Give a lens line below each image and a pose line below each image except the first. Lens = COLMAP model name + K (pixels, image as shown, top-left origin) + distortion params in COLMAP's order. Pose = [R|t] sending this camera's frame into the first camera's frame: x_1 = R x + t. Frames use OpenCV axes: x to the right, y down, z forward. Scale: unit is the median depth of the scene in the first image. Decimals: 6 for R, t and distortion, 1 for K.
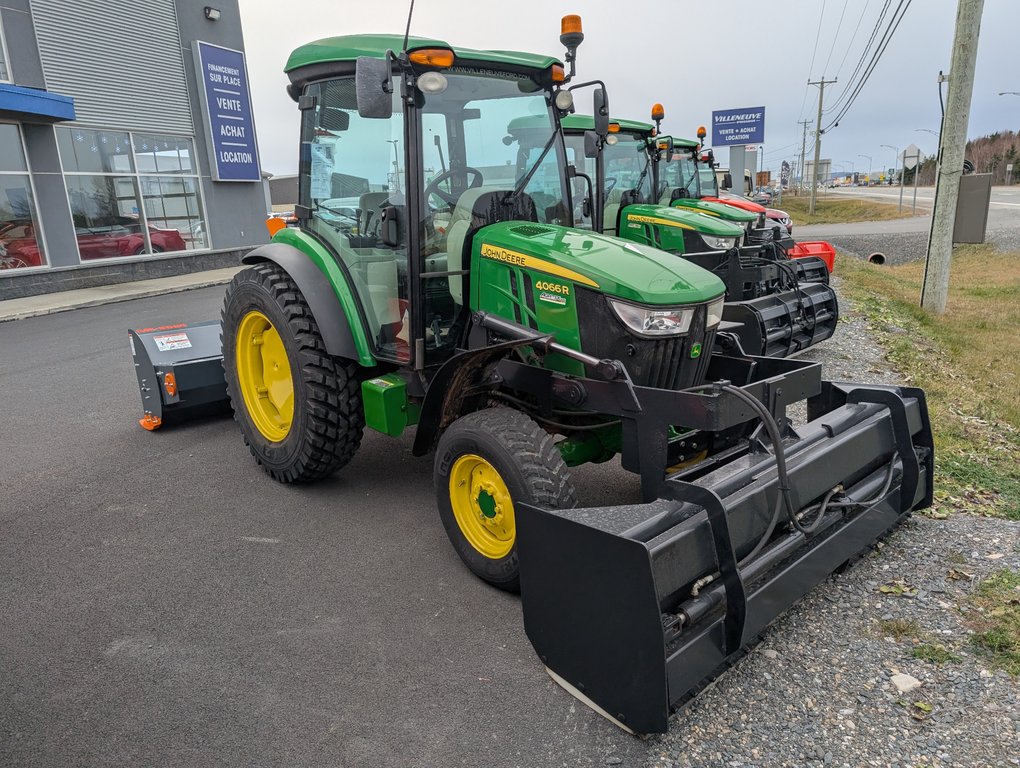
lens RADIAL K [[734.4, 0, 526.7], [0, 734.4, 388.3], [0, 0, 1]] dist [0.034586, -0.000338]
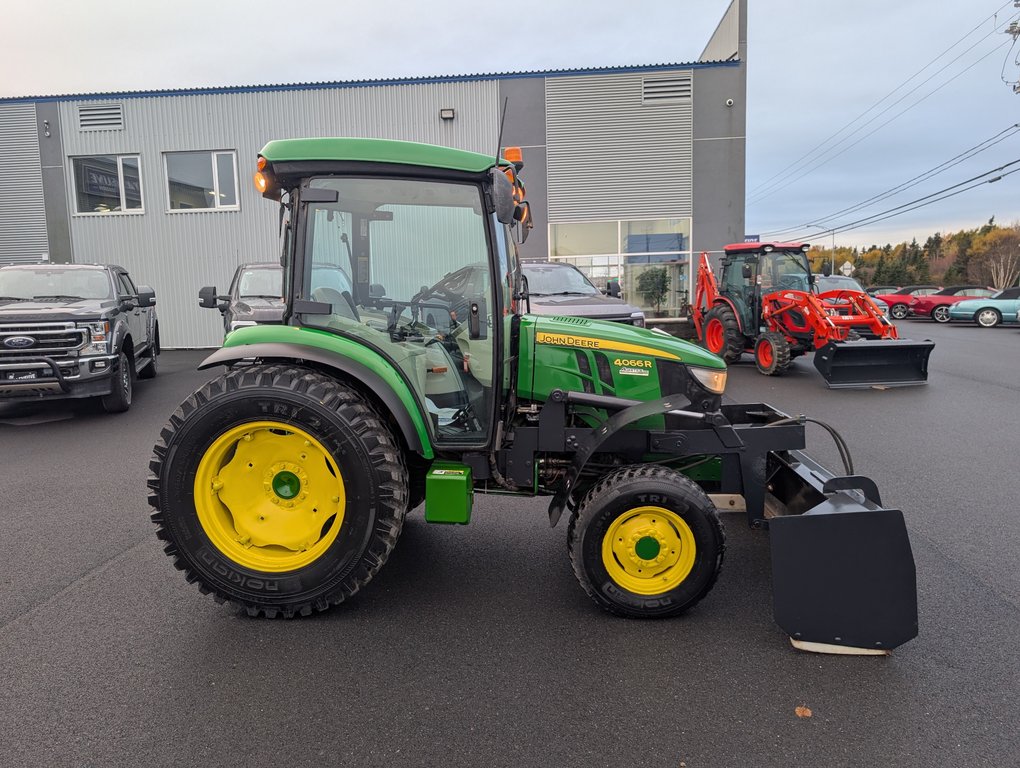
lens RADIAL K [[739.6, 0, 502.7], [0, 739.6, 376.3], [0, 0, 1]] dist [0.003844, 0.003193]
pose [[0.747333, -0.067890, 0.660972, -0.906495], [0.165329, 0.982480, -0.086018, -0.042223], [-0.643552, 0.173562, 0.745464, 0.207236]]
